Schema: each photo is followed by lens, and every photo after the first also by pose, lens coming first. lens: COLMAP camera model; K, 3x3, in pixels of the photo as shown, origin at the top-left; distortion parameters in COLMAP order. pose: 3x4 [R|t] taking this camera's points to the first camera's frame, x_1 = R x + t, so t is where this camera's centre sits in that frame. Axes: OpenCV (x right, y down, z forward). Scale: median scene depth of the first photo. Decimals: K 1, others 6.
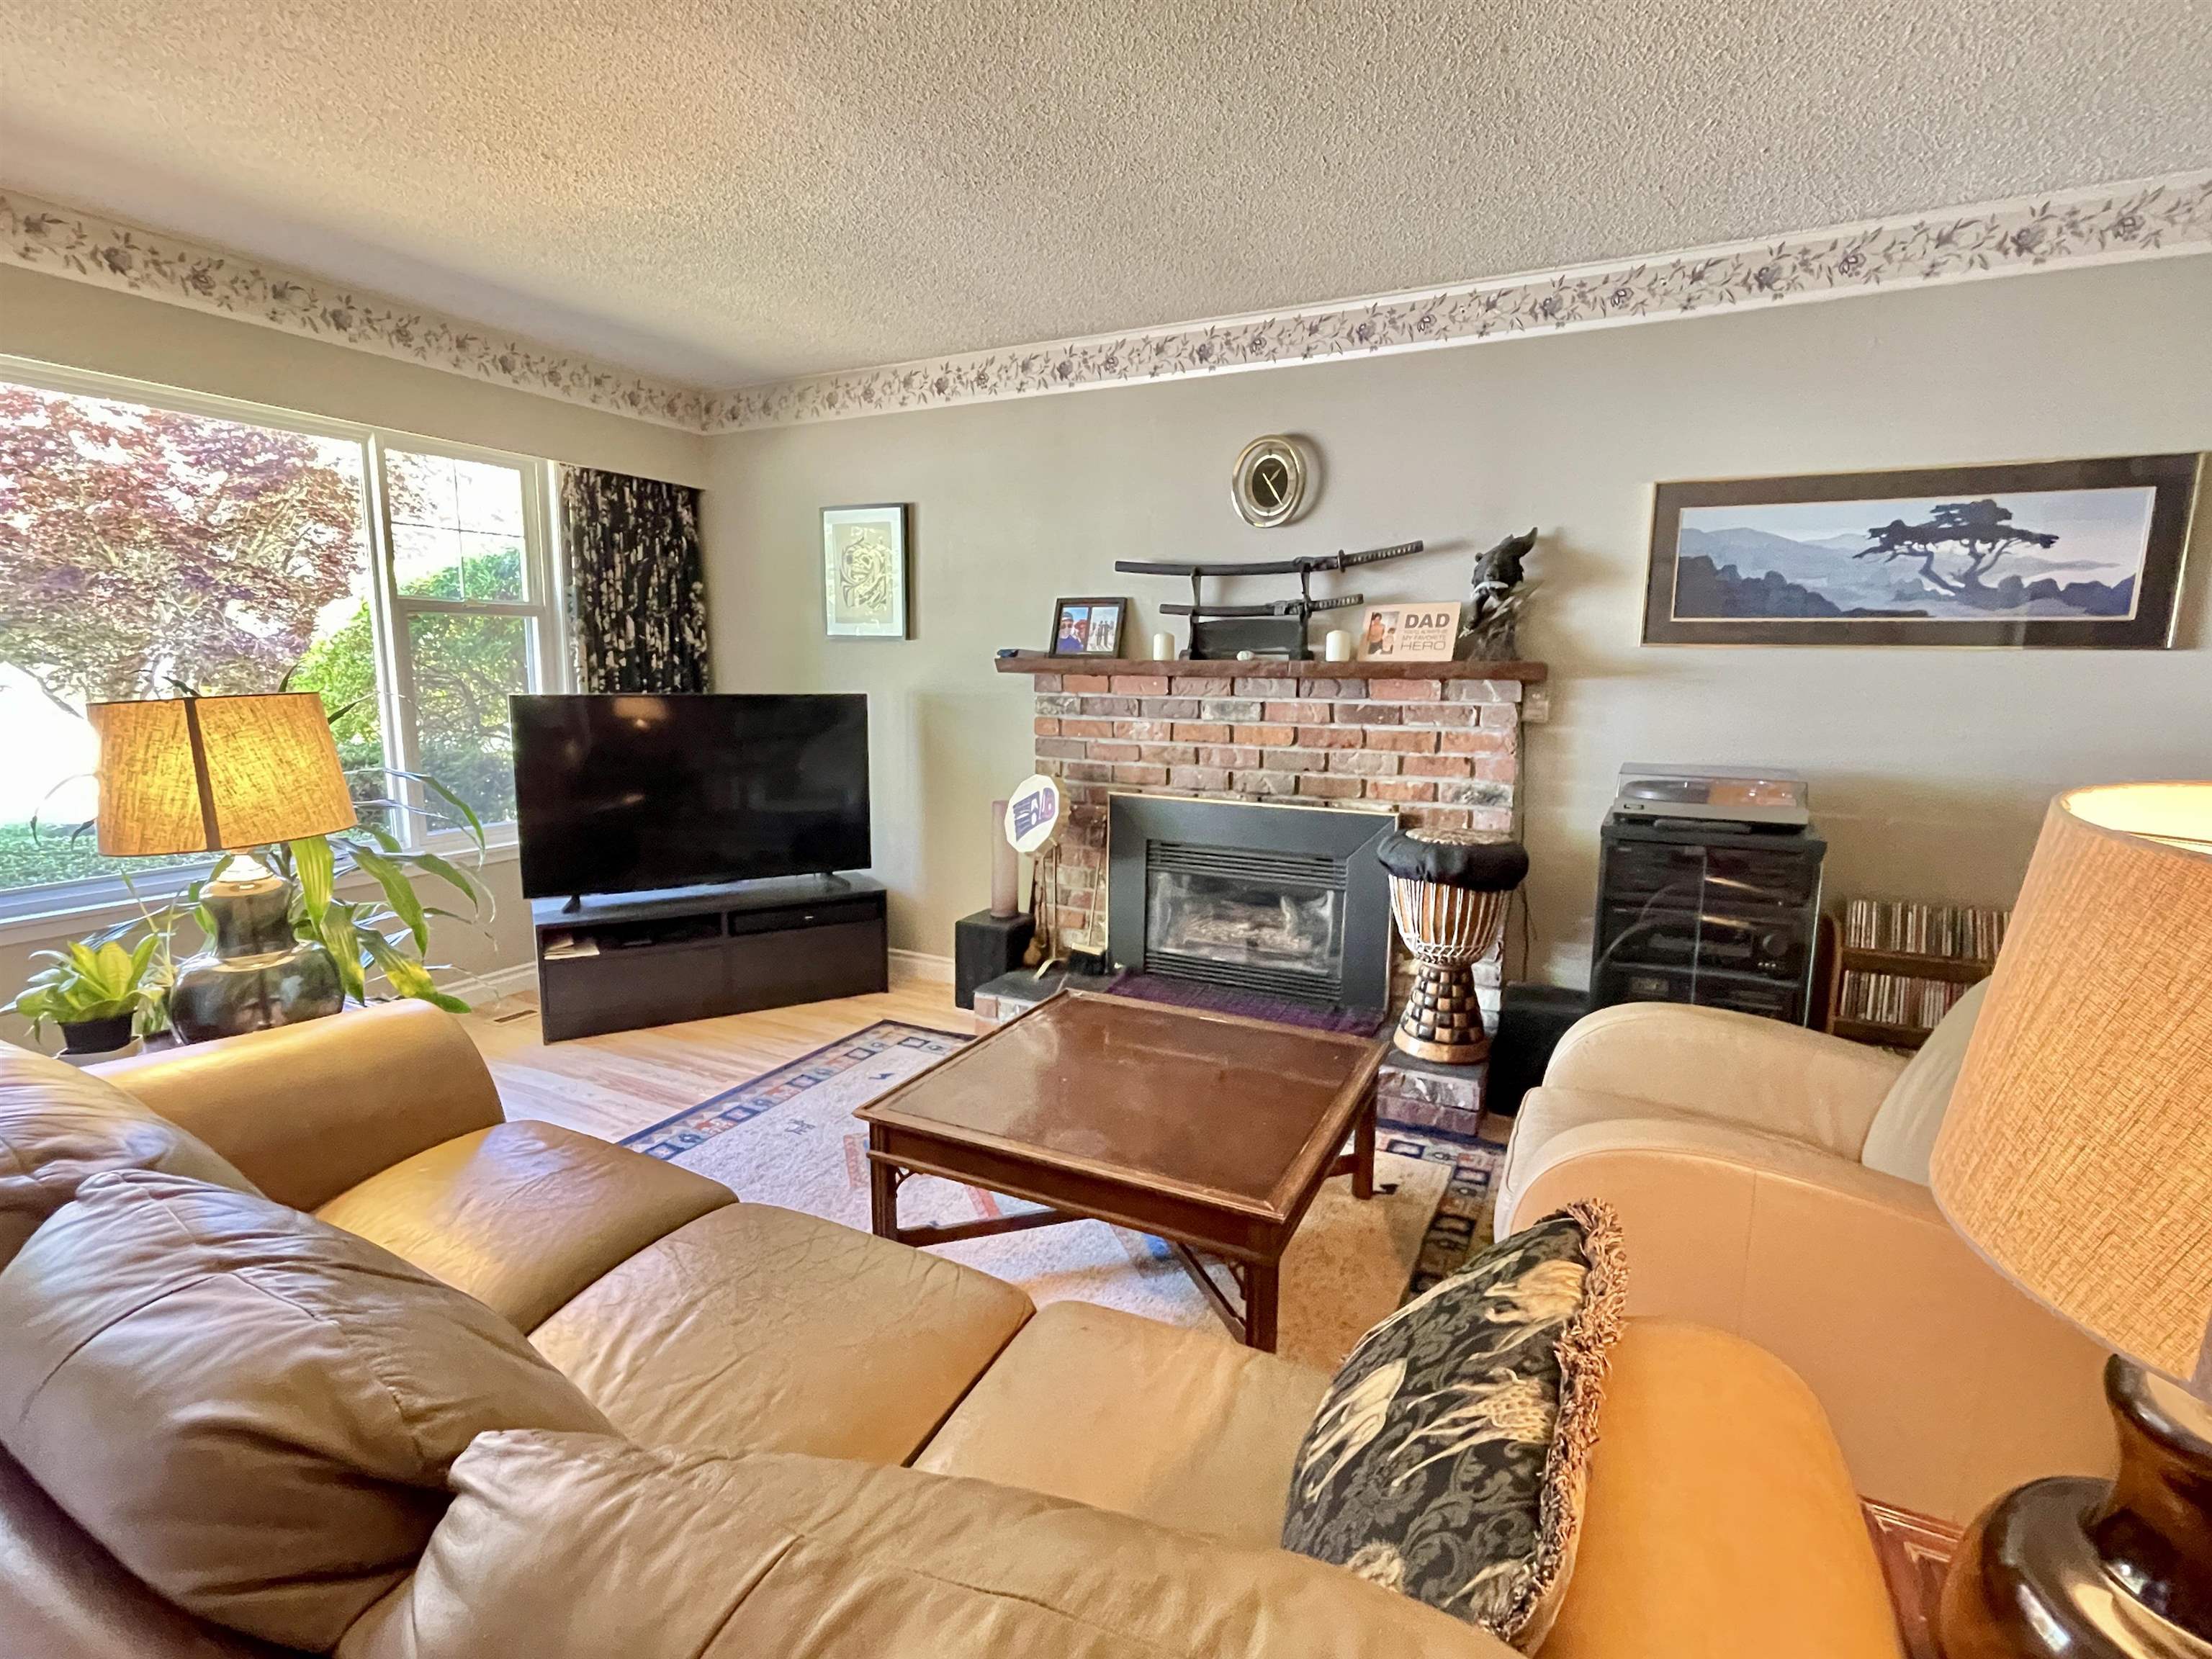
lens RADIAL K [[1077.3, 0, 1106.0], [0, 1077.3, 829.5], [0, 0, 1]] dist [0.020931, -0.000309]
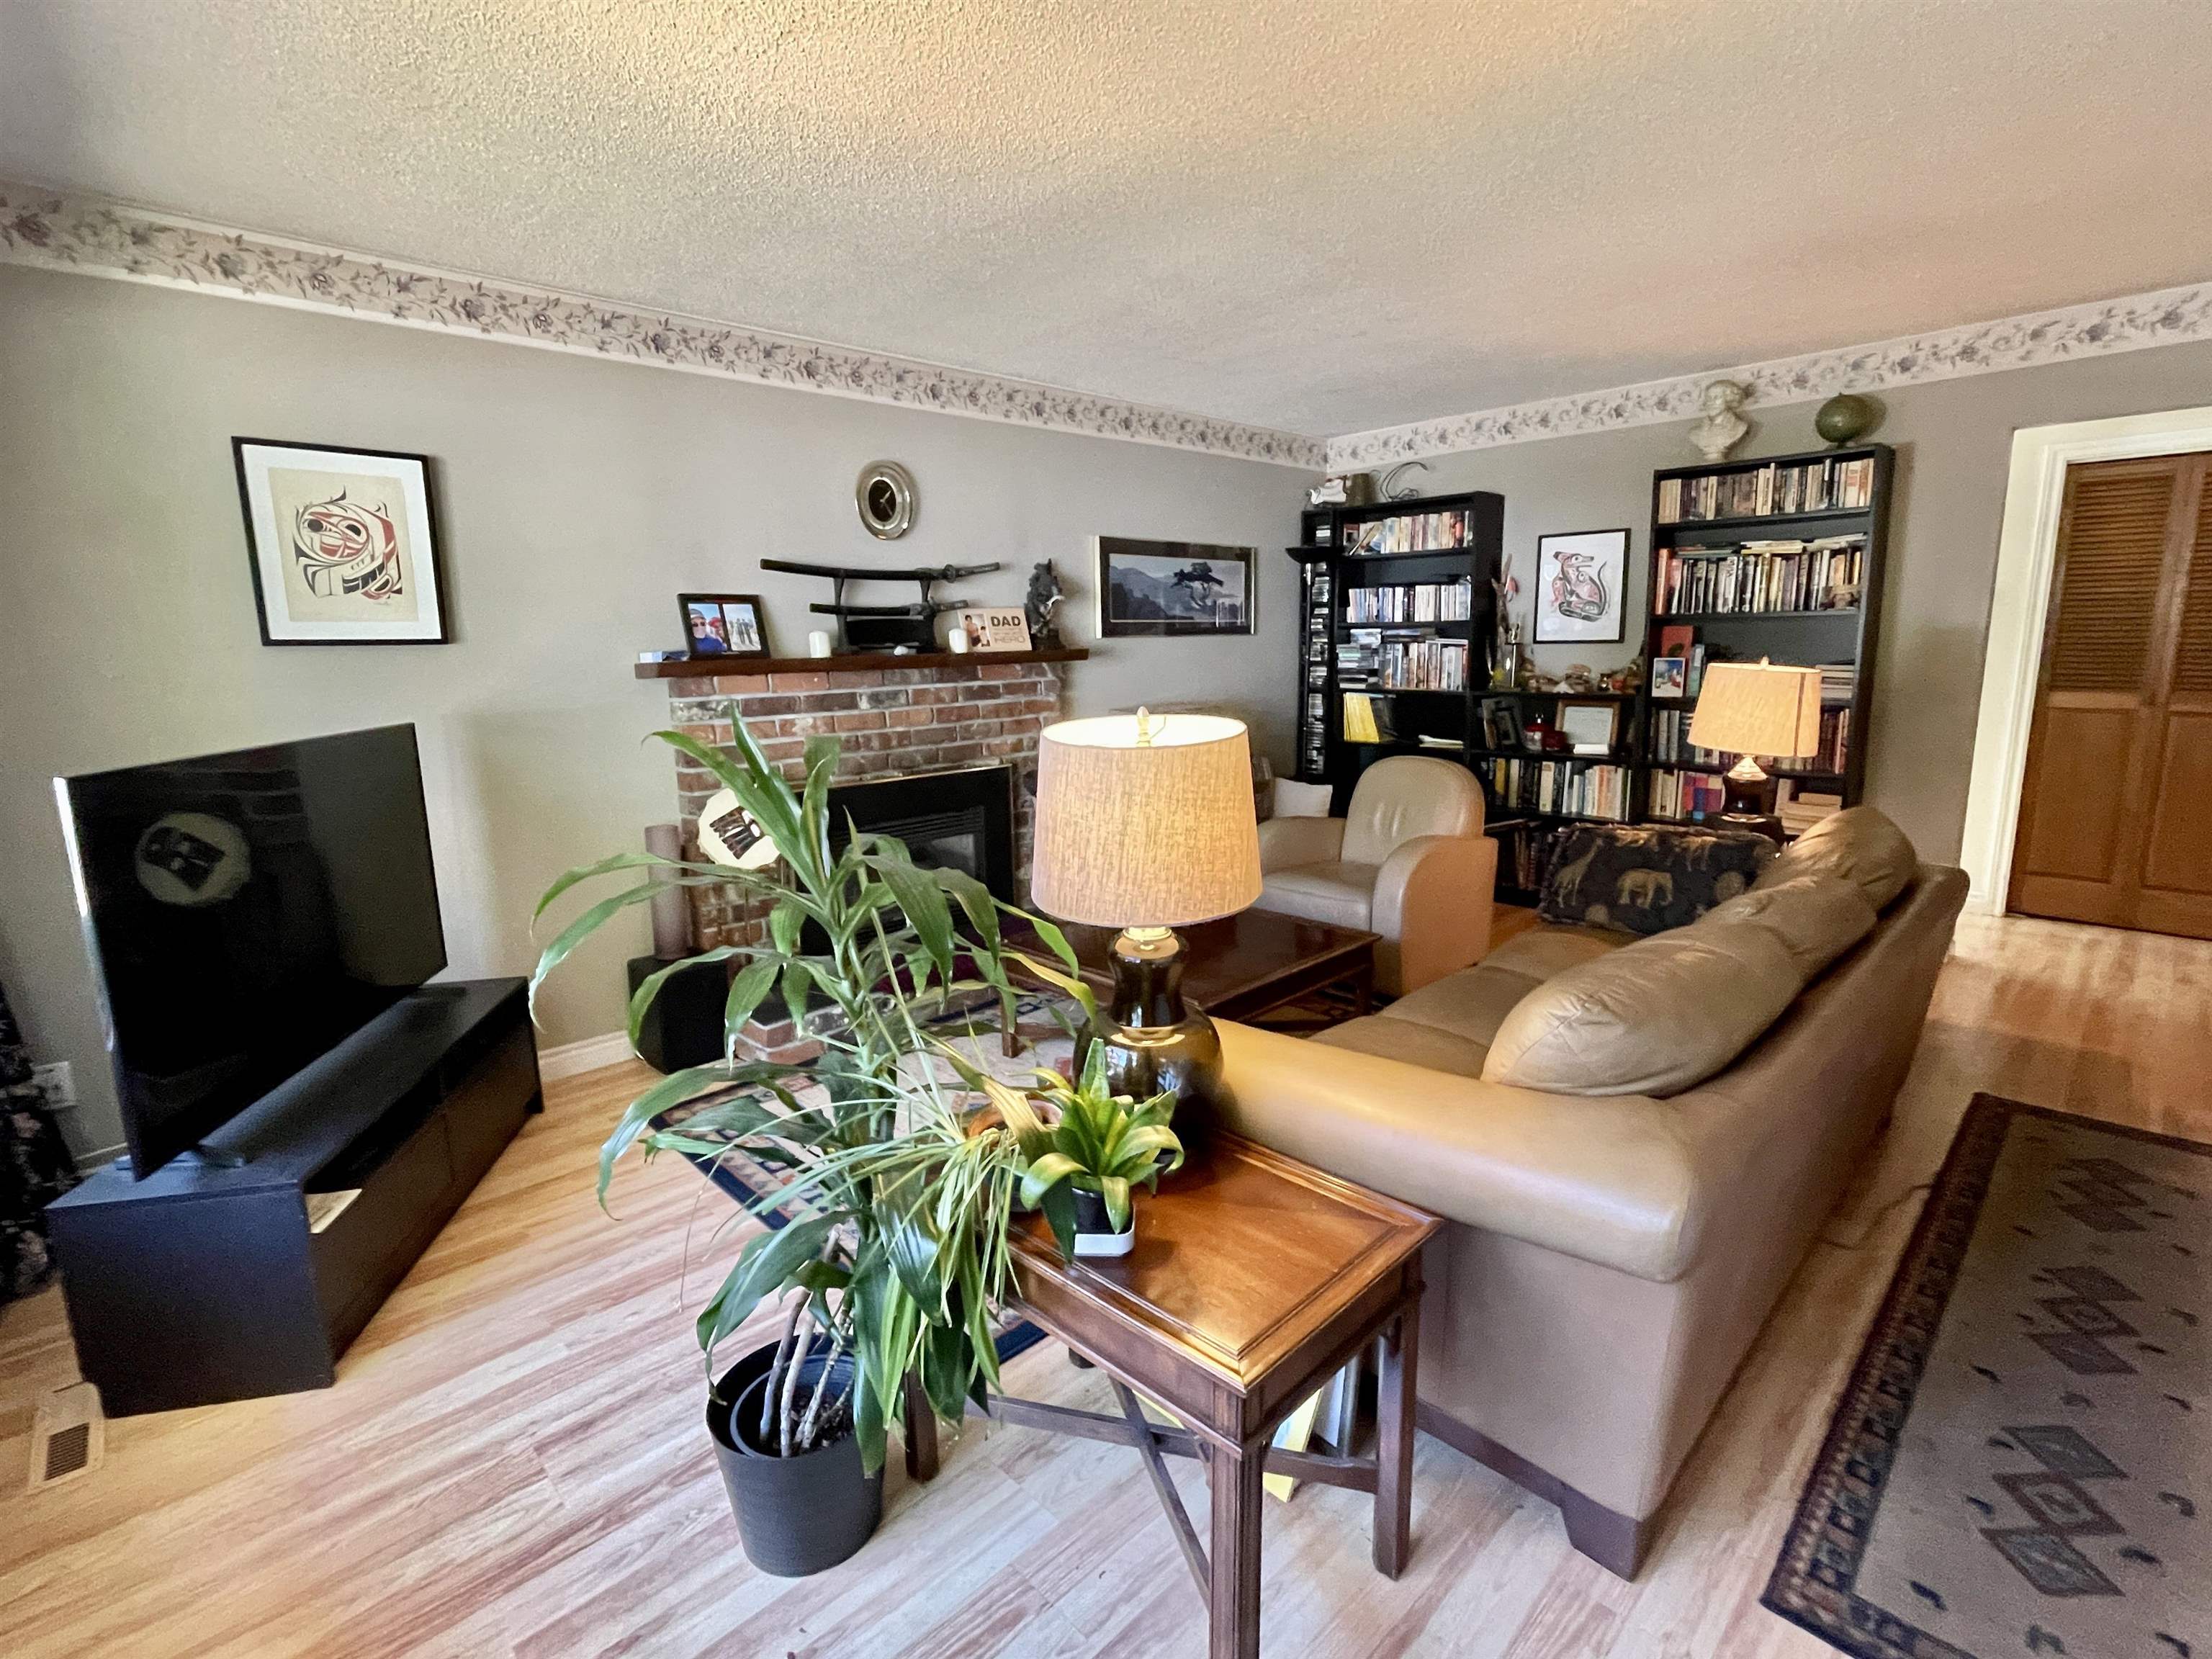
lens RADIAL K [[1077.3, 0, 1106.0], [0, 1077.3, 829.5], [0, 0, 1]] dist [0.020931, -0.000309]
pose [[0.315958, -0.173539, 0.932767, -0.875221], [0.187487, 0.975163, 0.117919, -0.066004], [-0.930064, 0.137624, 0.340647, 0.413281]]
